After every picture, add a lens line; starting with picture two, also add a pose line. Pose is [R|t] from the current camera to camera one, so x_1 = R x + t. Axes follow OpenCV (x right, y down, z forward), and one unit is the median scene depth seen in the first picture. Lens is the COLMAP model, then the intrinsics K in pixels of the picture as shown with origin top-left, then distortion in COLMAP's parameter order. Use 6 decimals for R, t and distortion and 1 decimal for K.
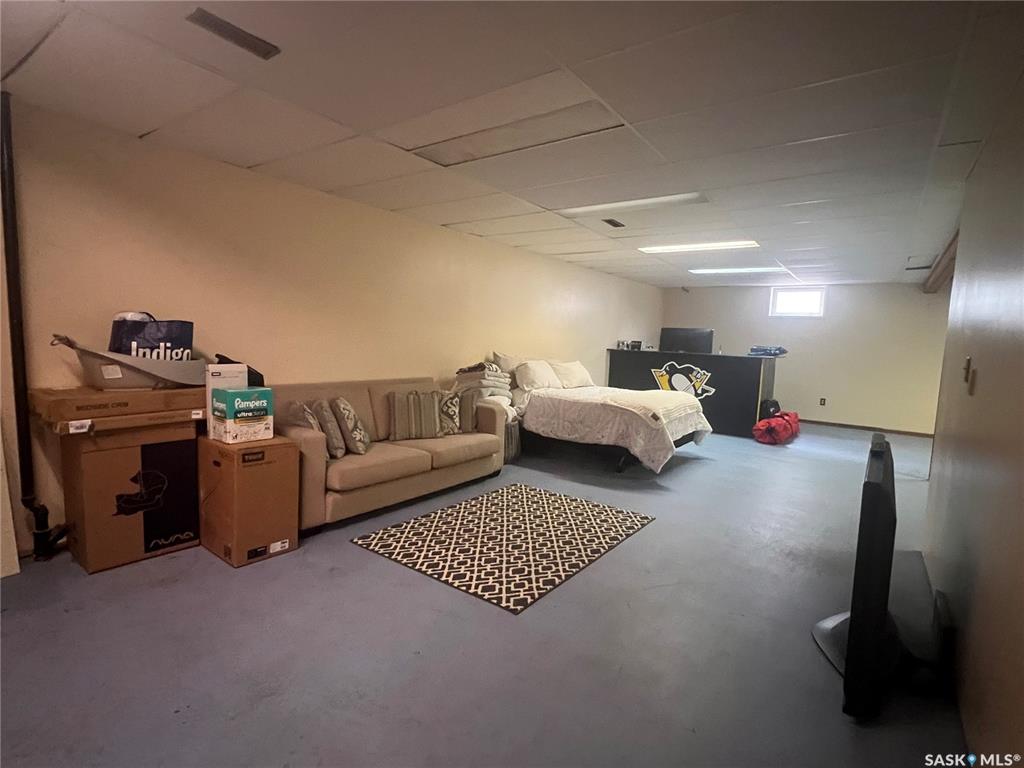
lens RADIAL K [[505.1, 0, 512.0], [0, 505.1, 384.0], [0, 0, 1]] dist [-0.000263, -0.000169]
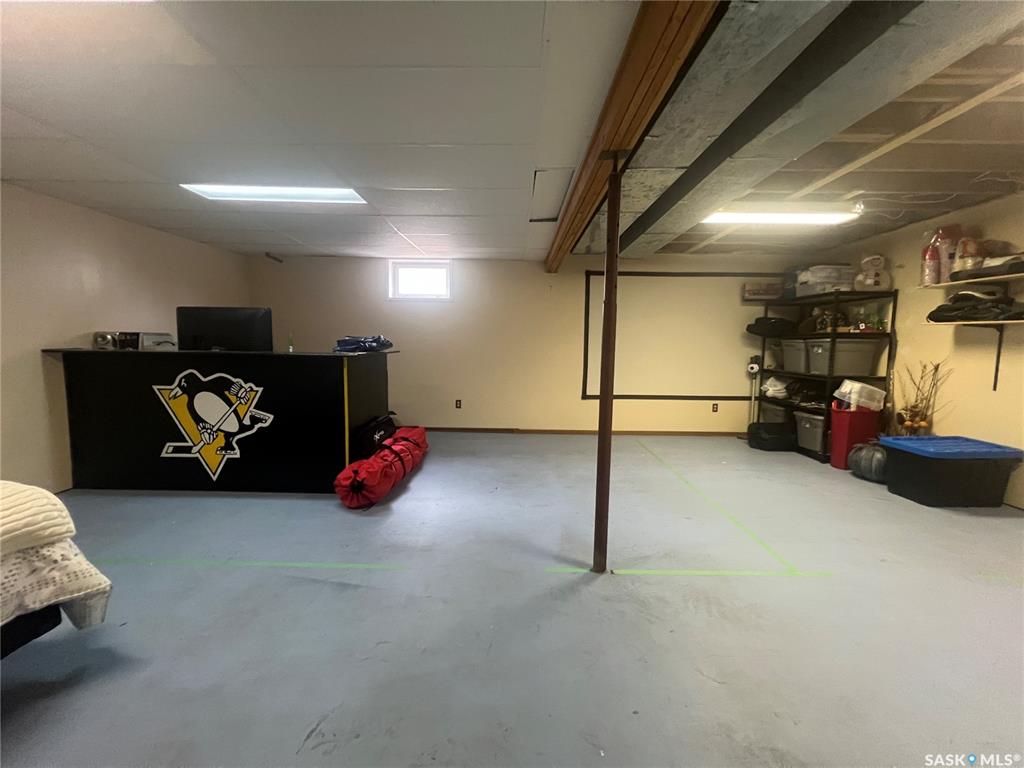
lens RADIAL K [[408.4, 0, 511.3], [0, 408.4, 382.2], [0, 0, 1]] dist [-0.002183, 0.000215]
pose [[0.813439, -0.084678, 0.575454, 0.354188], [0.071455, 0.996400, 0.045614, -0.027432], [-0.577245, 0.004015, 0.816561, 0.472284]]
